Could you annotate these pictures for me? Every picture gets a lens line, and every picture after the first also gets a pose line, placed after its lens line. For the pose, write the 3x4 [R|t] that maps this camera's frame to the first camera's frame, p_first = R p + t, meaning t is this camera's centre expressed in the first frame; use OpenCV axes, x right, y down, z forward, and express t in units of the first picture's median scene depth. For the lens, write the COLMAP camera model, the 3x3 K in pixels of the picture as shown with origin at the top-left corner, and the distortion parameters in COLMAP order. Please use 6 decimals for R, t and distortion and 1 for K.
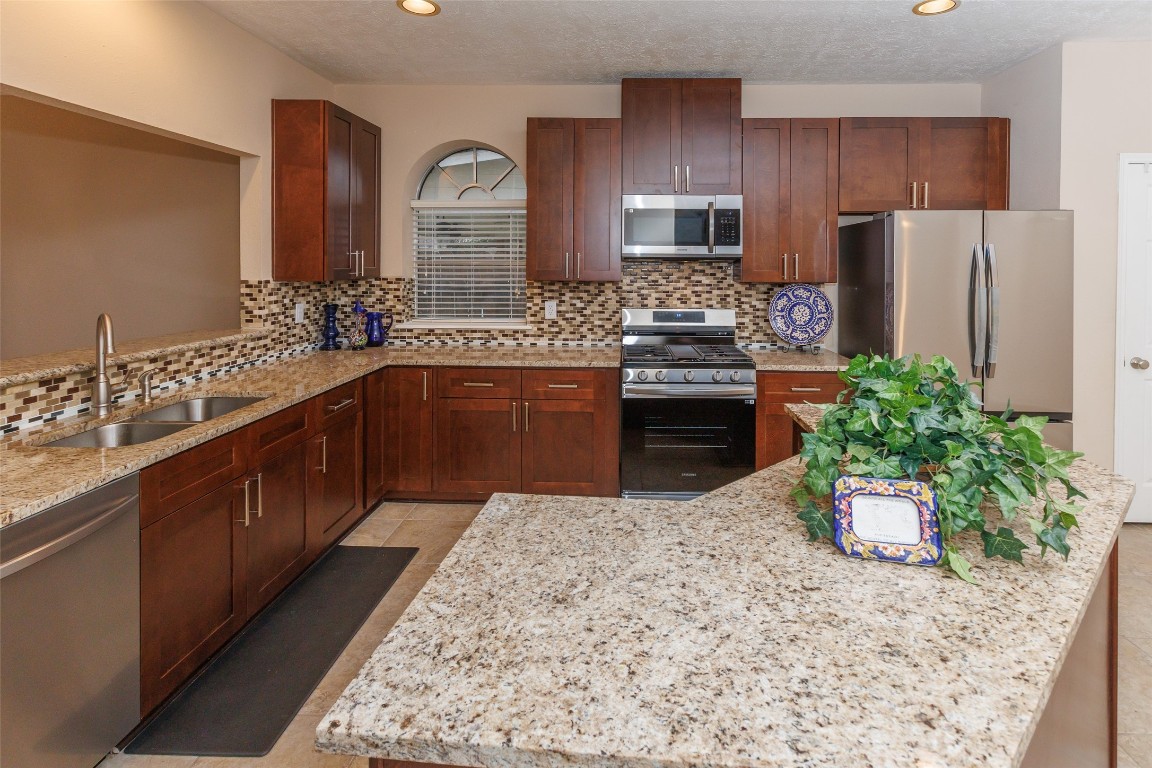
lens RADIAL K [[557.4, 0, 627.4], [0, 557.4, 260.5], [0, 0, 1]] dist [0.000607, 0.000759]
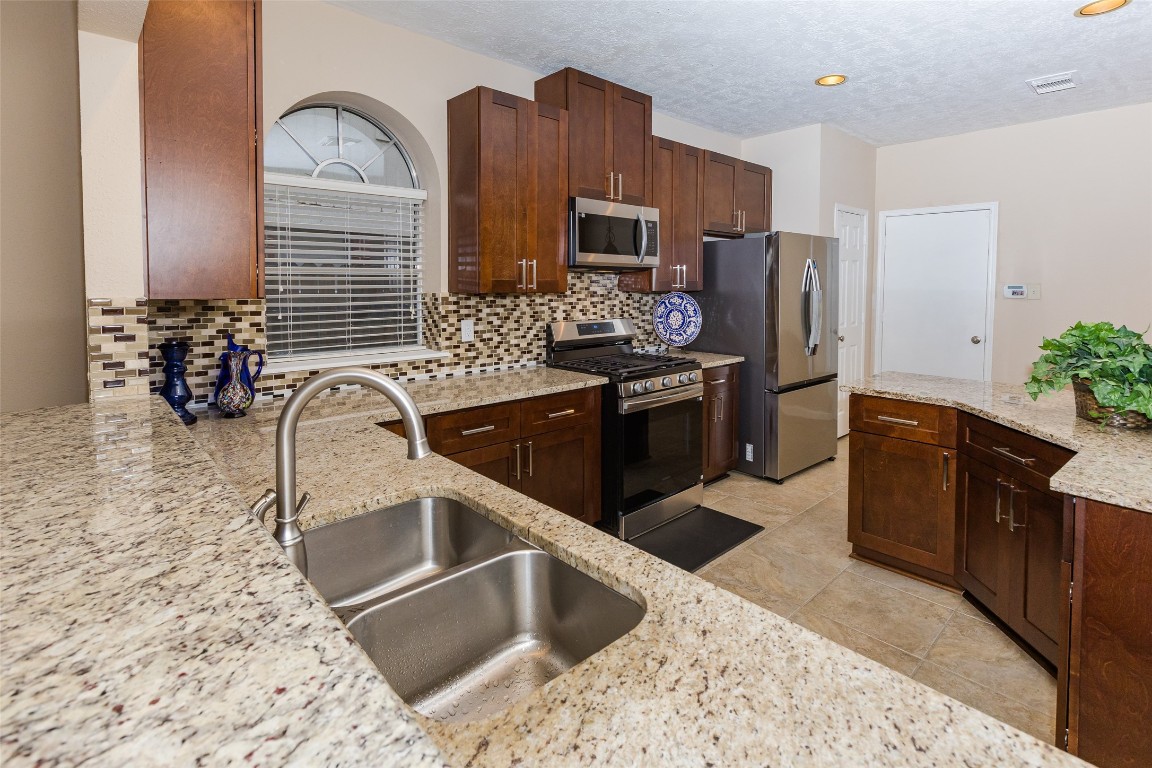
lens RADIAL K [[553.2, 0, 565.3], [0, 553.2, 288.0], [0, 0, 1]] dist [-0.000659, 0.000161]
pose [[0.735972, -0.011728, 0.676910, -0.577055], [0.003865, 0.999906, 0.013122, 0.017112], [-0.677001, -0.007042, 0.735948, 0.312701]]
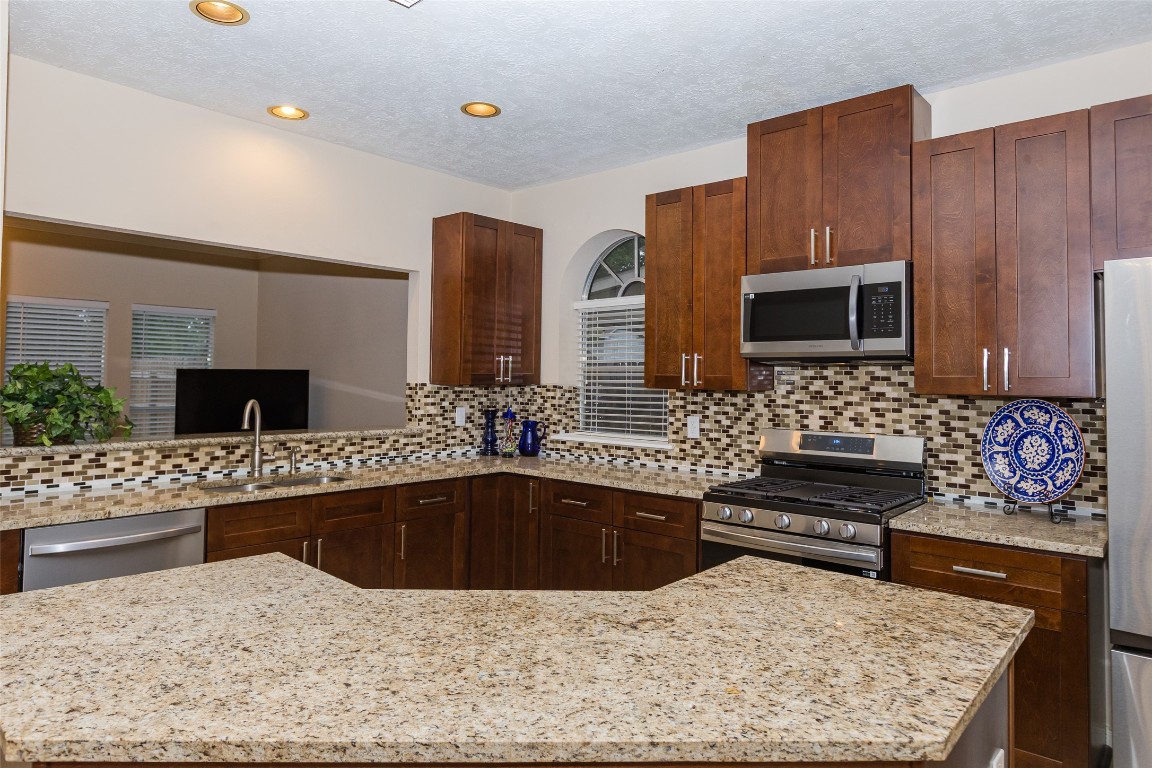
lens RADIAL K [[739.0, 0, 582.8], [0, 739.0, 340.2], [0, 0, 1]] dist [-0.002167, -0.003075]
pose [[0.752597, -0.032188, -0.657695, 0.444361], [-0.005664, 0.998451, -0.055346, 0.024110], [0.658457, 0.045379, 0.751249, 0.094297]]
